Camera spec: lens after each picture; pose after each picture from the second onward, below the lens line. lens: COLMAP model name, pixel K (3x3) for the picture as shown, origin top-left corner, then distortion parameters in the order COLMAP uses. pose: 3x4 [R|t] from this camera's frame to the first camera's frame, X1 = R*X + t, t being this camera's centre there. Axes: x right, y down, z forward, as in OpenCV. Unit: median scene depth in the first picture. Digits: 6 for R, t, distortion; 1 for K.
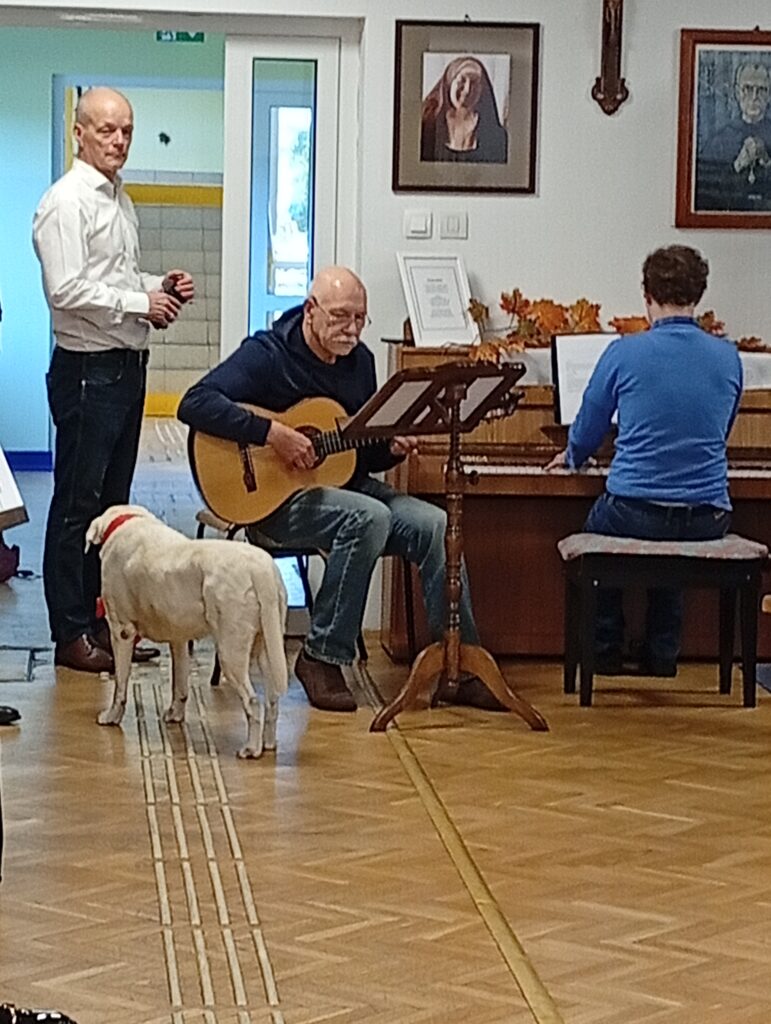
lens RADIAL K [[2971.6, 0, 385.5], [0, 2971.6, 512.0], [0, 0, 1]] dist [-0.043355, 1.925026]
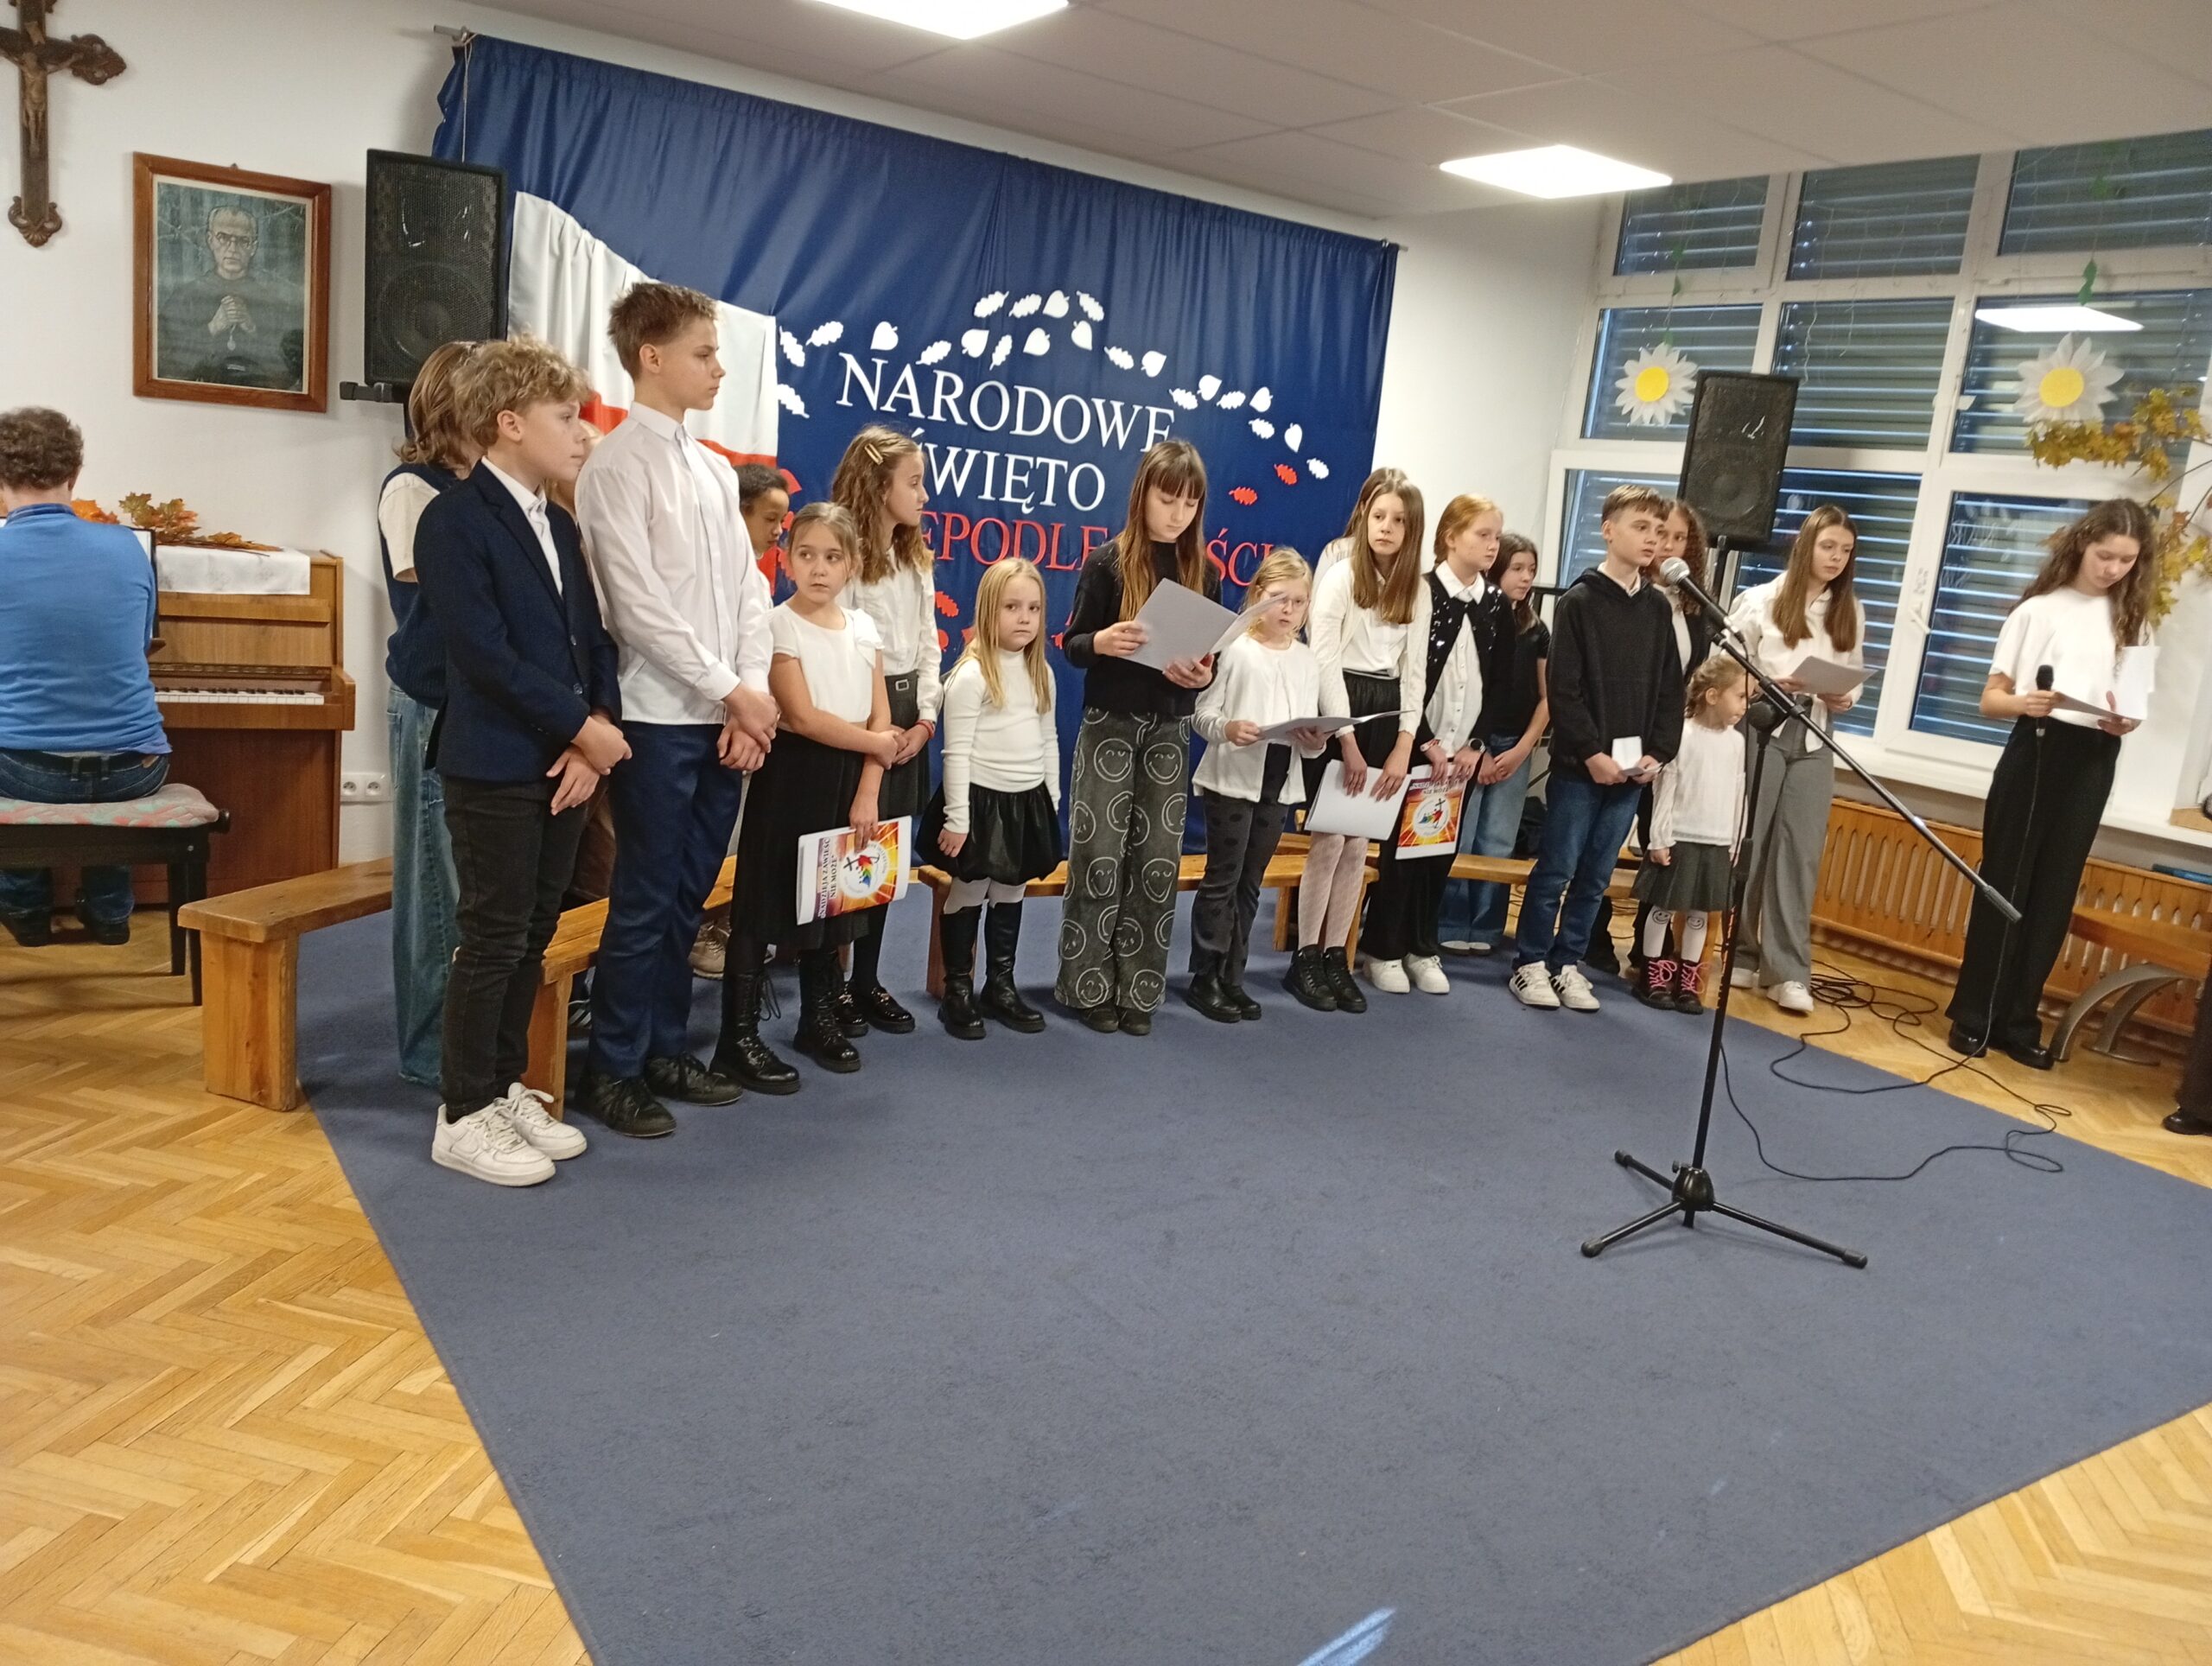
lens RADIAL K [[1716.0, 0, 1106.0], [0, 1716.0, 833.0], [0, 0, 1]] dist [0.109477, -0.223119]
pose [[0.870709, -0.023777, 0.491223, 0.096528], [-0.031522, 0.994079, 0.103991, -0.033246], [-0.490787, -0.106030, 0.864804, 0.440448]]
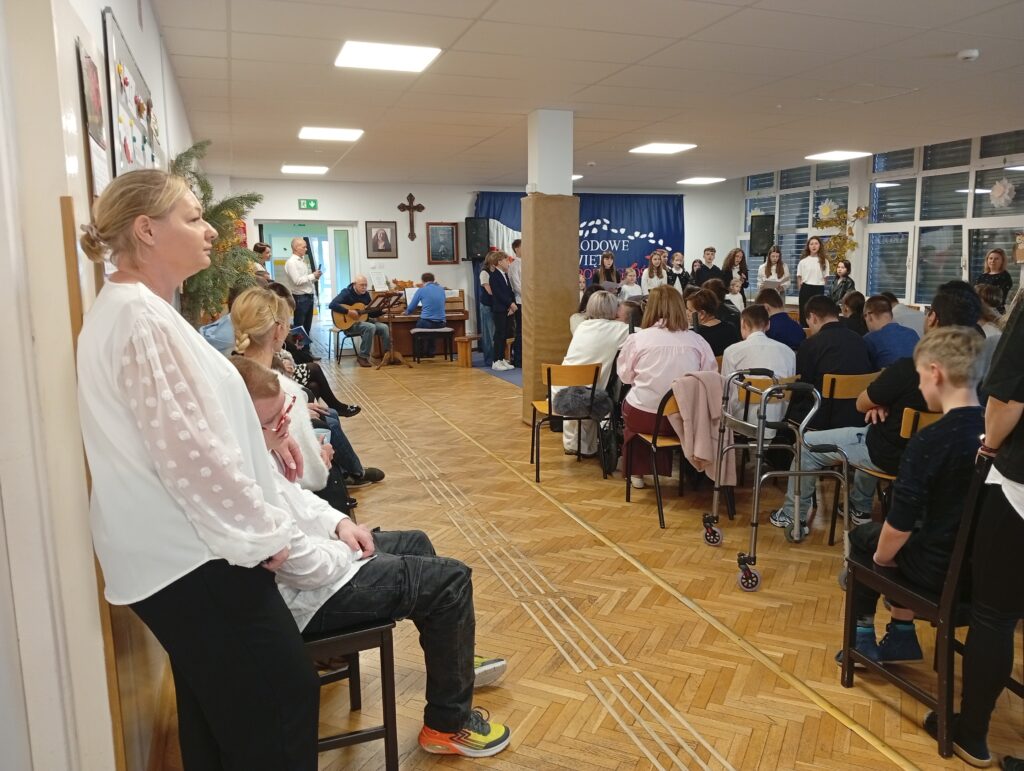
lens RADIAL K [[794.4, 0, 512.0], [0, 794.4, 385.5], [0, 0, 1]] dist [0.109477, -0.223119]
pose [[0.966600, -0.070638, 0.246361, -0.101646], [0.060283, 0.996961, 0.049336, 0.043140], [-0.249098, -0.032837, 0.967922, -0.279311]]
